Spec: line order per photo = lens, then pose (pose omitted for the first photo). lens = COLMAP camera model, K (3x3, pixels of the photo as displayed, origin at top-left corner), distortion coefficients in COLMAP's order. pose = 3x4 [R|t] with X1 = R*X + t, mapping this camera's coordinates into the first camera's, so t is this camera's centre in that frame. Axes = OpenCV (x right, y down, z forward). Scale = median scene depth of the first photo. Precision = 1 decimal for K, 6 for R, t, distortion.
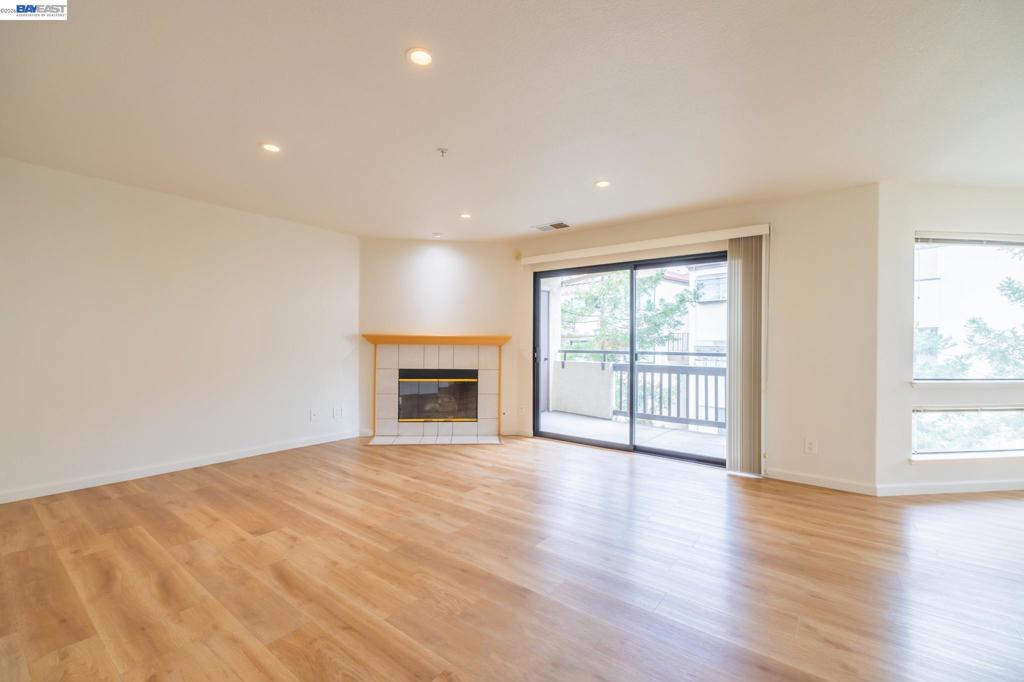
lens RADIAL K [[440.7, 0, 510.9], [0, 440.7, 339.2], [0, 0, 1]] dist [0.005677, -0.000705]
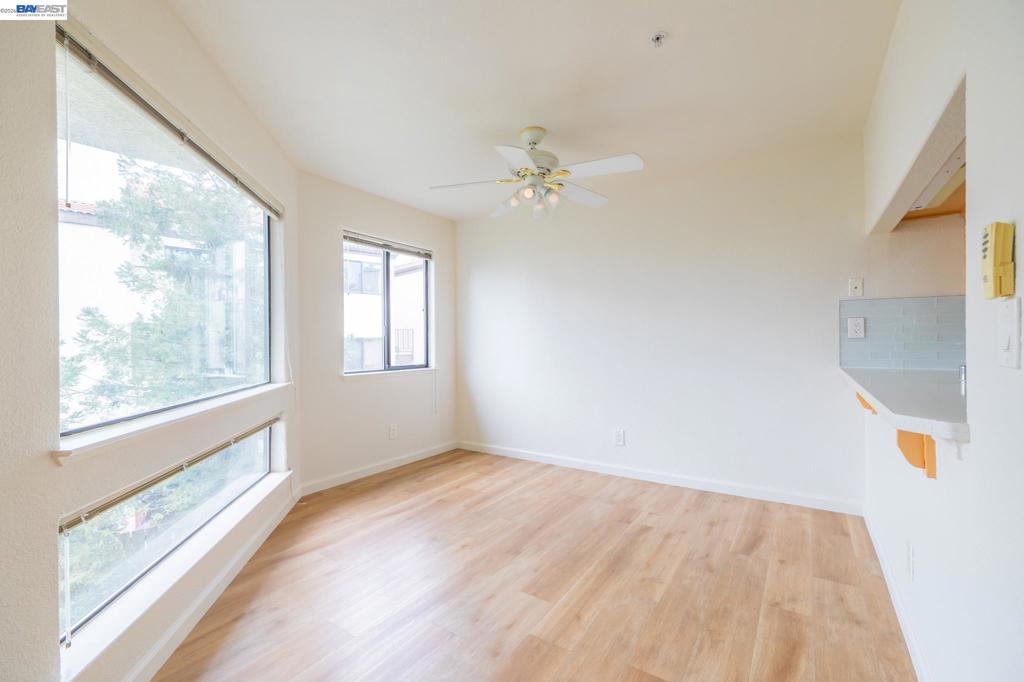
lens RADIAL K [[440.7, 0, 520.6], [0, 440.7, 345.5], [0, 0, 1]] dist [0.005677, -0.000705]
pose [[-0.046043, -0.013187, 0.998852, 0.238955], [0.002509, 0.999908, 0.013316, 0.009421], [-0.998936, 0.003119, -0.046006, 0.284456]]
